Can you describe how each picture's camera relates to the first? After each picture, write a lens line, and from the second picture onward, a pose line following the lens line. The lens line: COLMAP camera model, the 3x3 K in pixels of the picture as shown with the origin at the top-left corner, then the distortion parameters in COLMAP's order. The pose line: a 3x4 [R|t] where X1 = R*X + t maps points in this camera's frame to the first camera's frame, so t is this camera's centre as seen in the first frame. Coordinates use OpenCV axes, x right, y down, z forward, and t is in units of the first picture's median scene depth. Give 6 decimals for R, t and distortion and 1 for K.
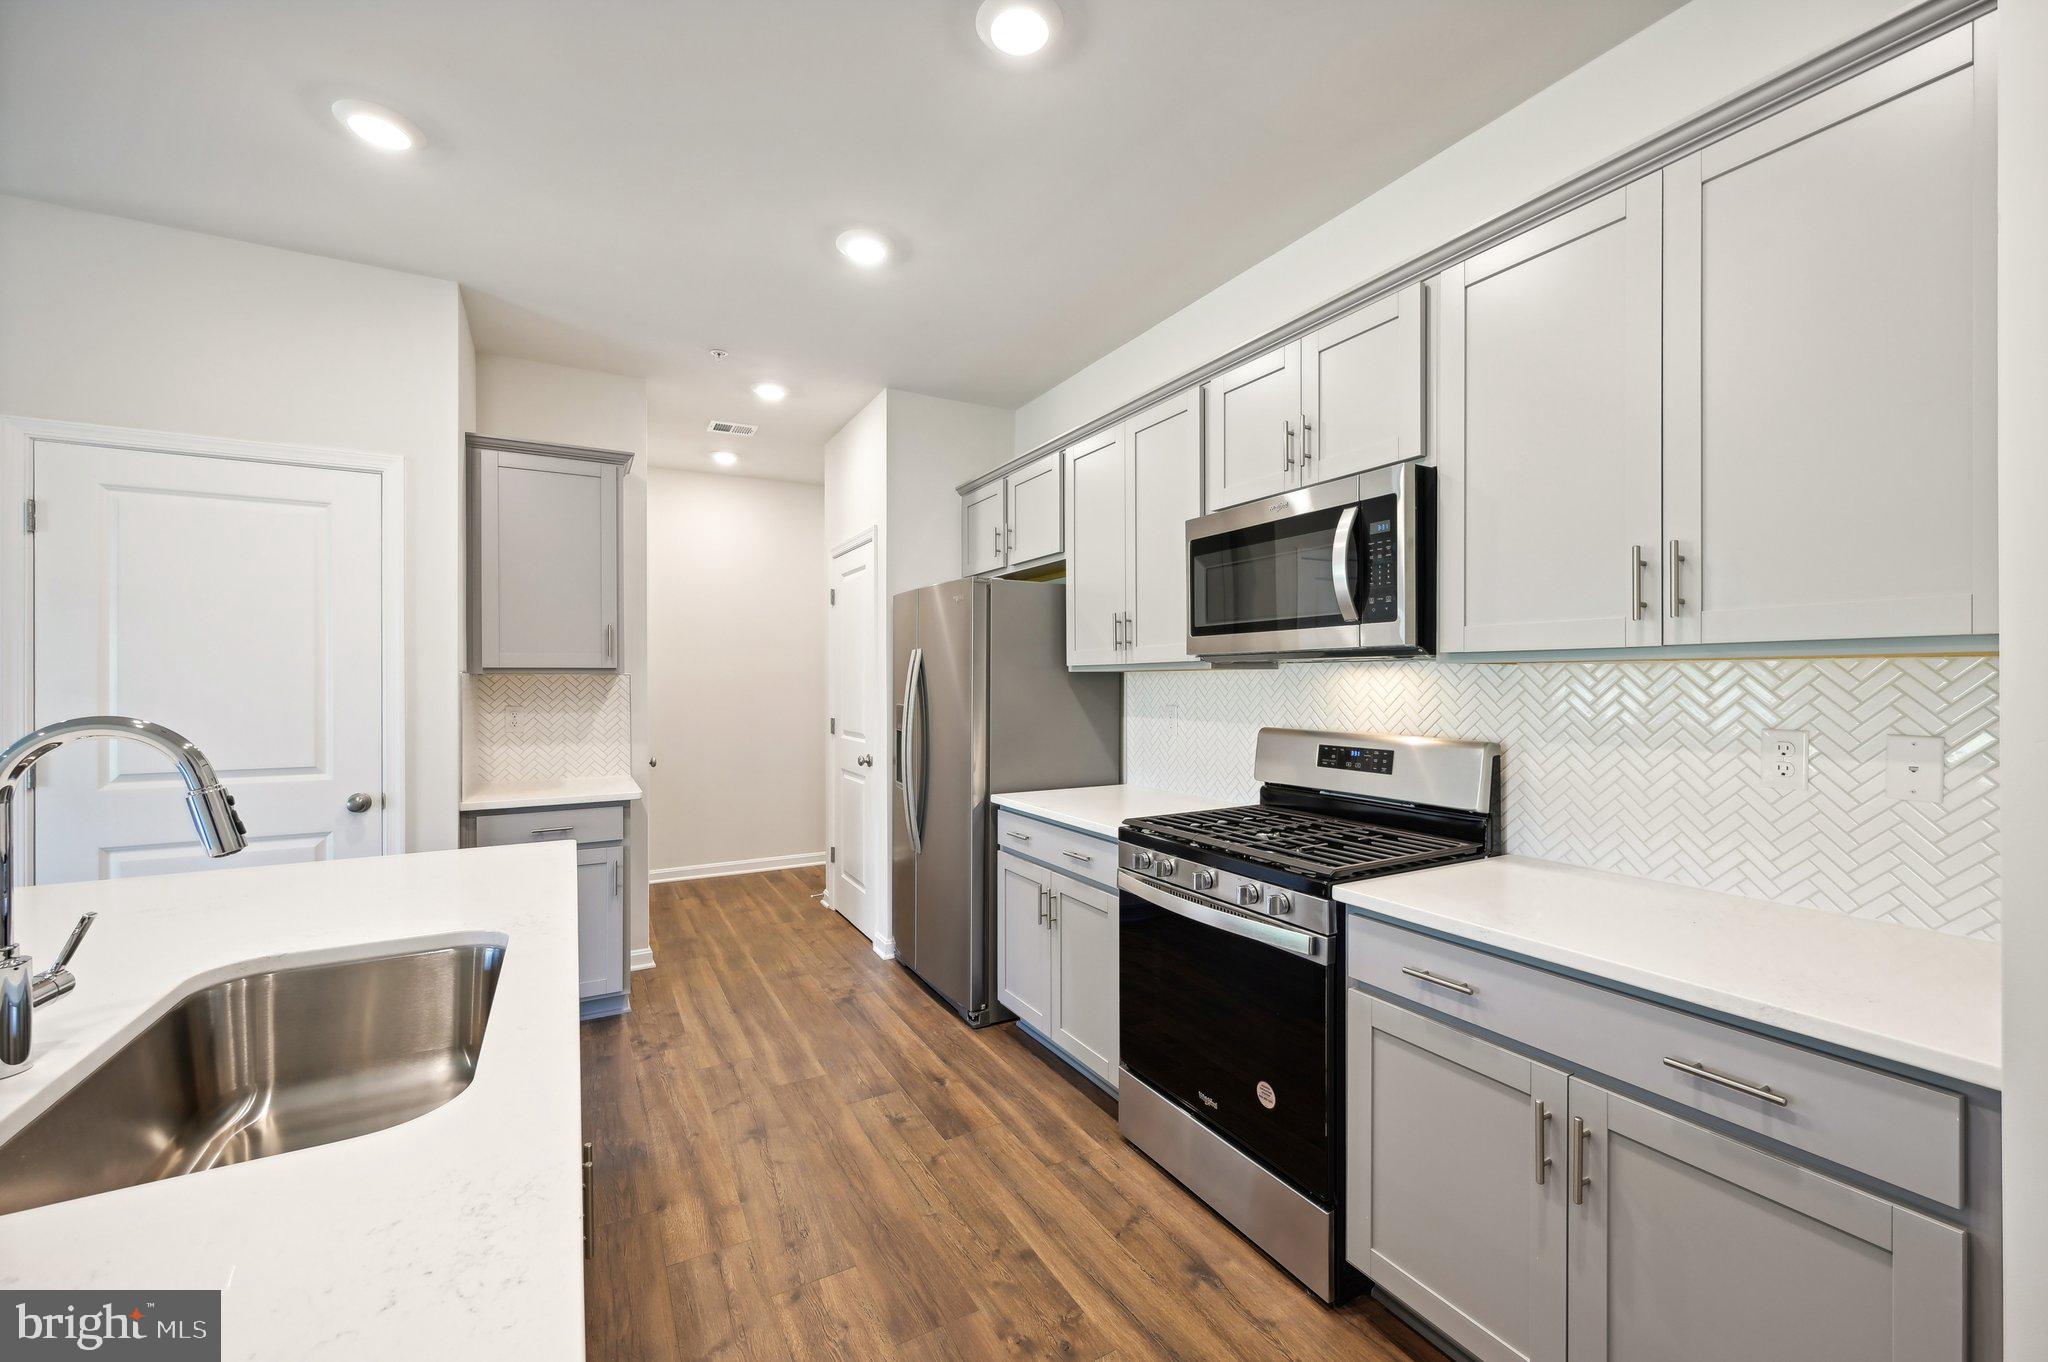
lens RADIAL K [[813.7, 0, 1029.8], [0, 813.7, 678.4], [0, 0, 1]] dist [-0.000986, 0.000303]
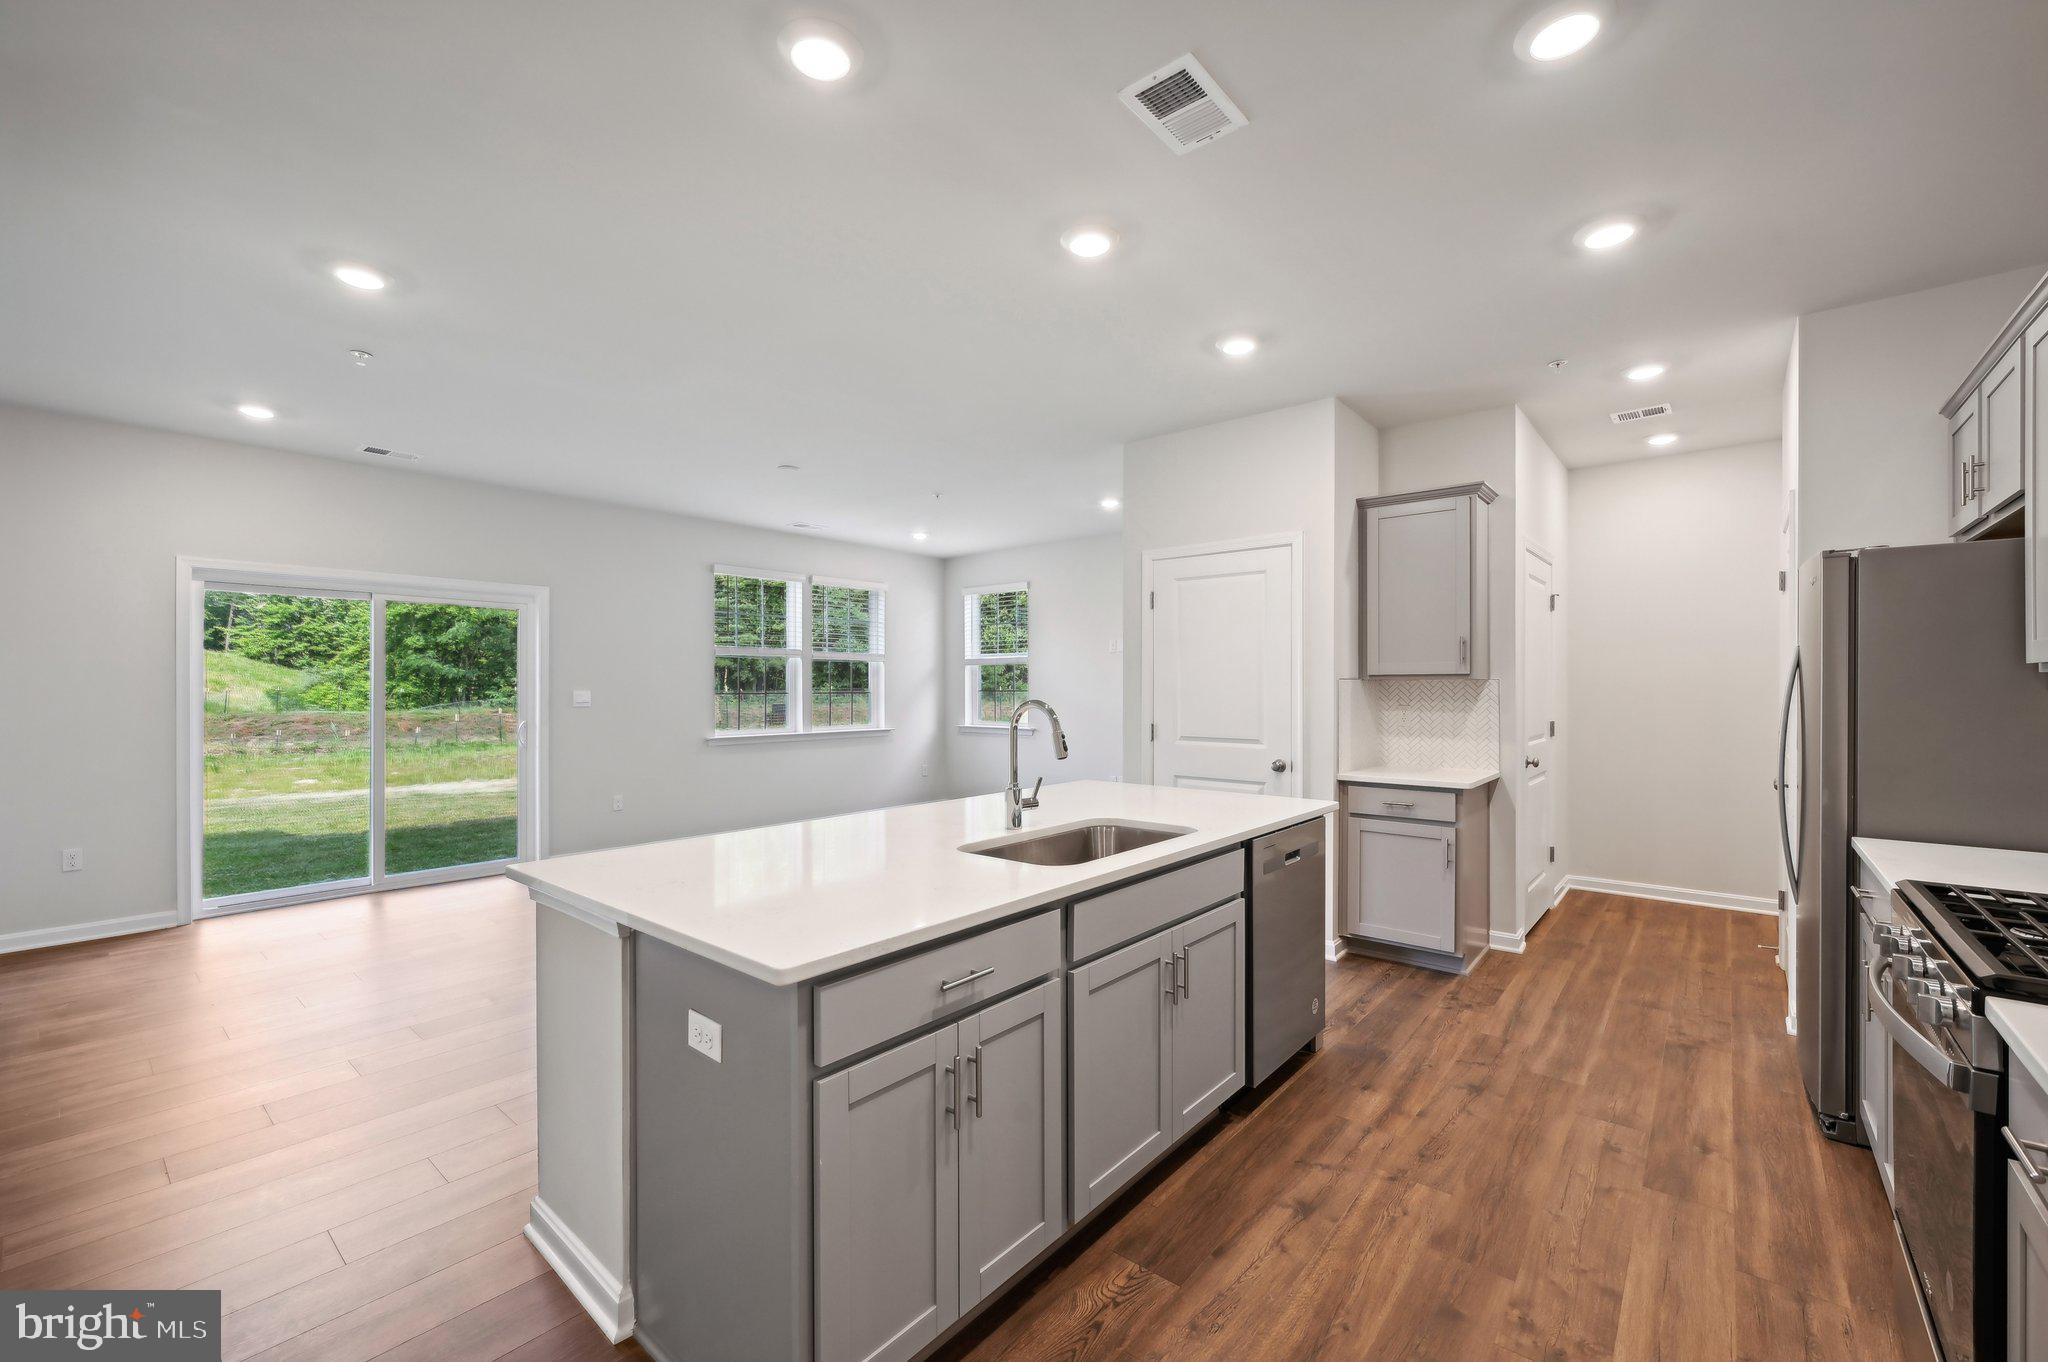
lens RADIAL K [[829.9, 0, 1029.6], [0, 829.9, 685.7], [0, 0, 1]] dist [-0.001732, -0.000091]
pose [[0.354121, 0.002516, -0.935196, 0.471062], [0.001942, 0.999992, 0.003426, -0.001968], [0.935198, -0.003029, 0.354114, 0.019865]]
